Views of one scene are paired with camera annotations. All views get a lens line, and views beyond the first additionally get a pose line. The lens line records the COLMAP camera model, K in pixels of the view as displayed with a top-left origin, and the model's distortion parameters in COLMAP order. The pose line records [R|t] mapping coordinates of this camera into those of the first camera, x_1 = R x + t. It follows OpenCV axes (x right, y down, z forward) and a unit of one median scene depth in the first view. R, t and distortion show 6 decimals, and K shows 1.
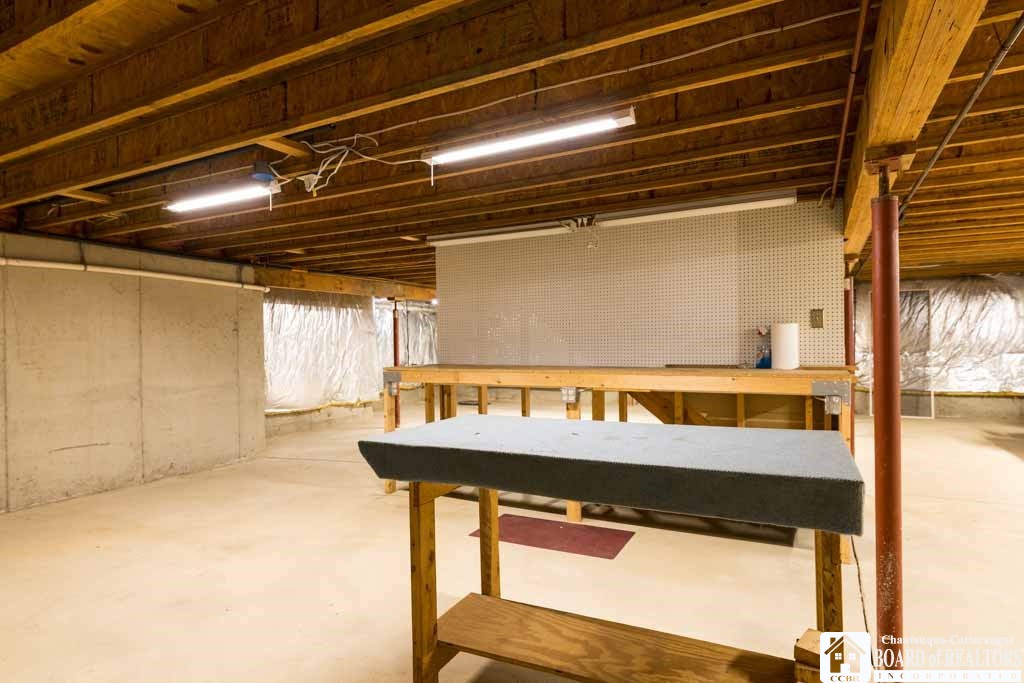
lens RADIAL K [[569.5, 0, 518.1], [0, 569.5, 339.0], [0, 0, 1]] dist [0.001288, 0.000167]
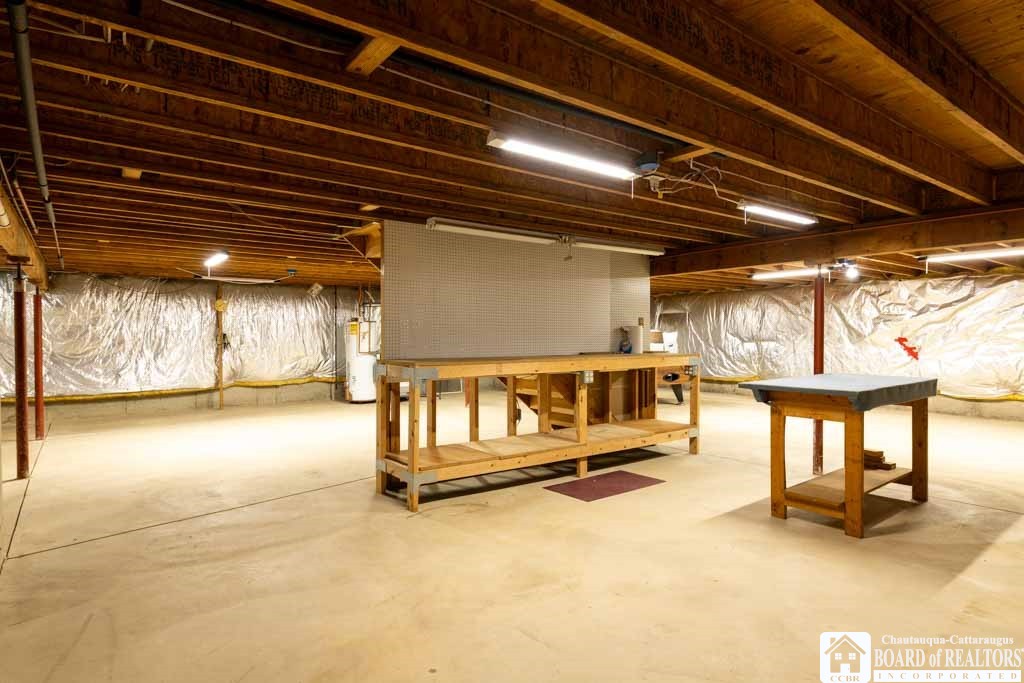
lens RADIAL K [[569.5, 0, 514.8], [0, 569.5, 343.7], [0, 0, 1]] dist [0.001288, 0.000167]
pose [[0.419111, -0.001618, 0.907933, -1.047965], [-0.008835, 0.999944, 0.005861, 0.016148], [-0.907892, -0.010478, 0.419073, 0.570726]]
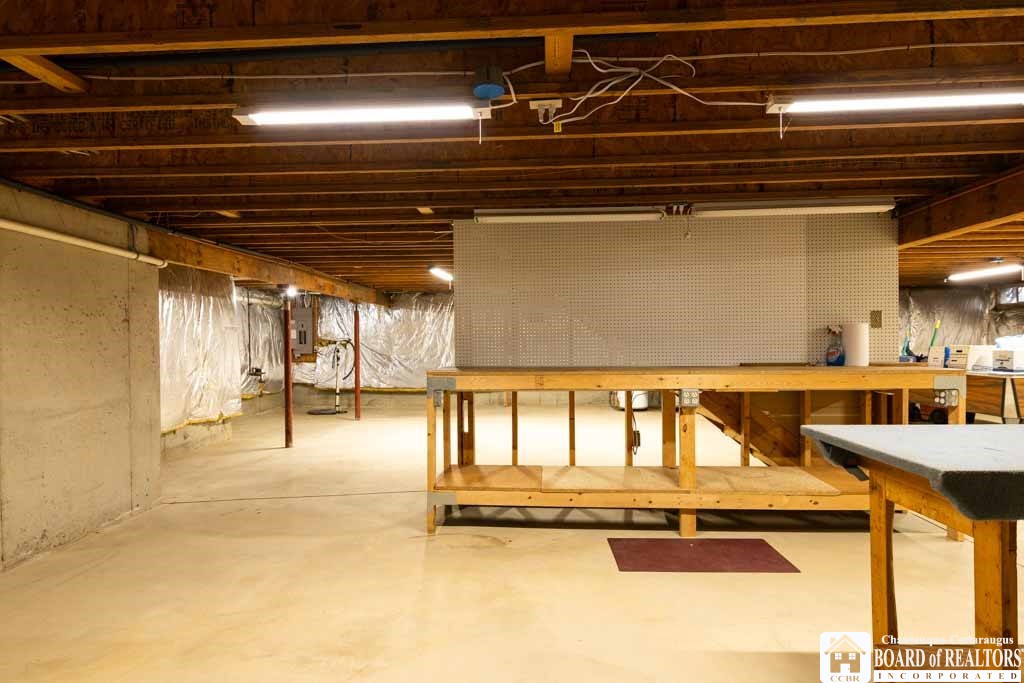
lens RADIAL K [[569.5, 0, 513.4], [0, 569.5, 339.9], [0, 0, 1]] dist [0.001288, 0.000167]
pose [[0.908497, 0.005483, 0.417856, -0.507463], [-0.005217, 0.999985, -0.001779, 0.008168], [-0.417860, -0.000564, 0.908511, 0.270441]]
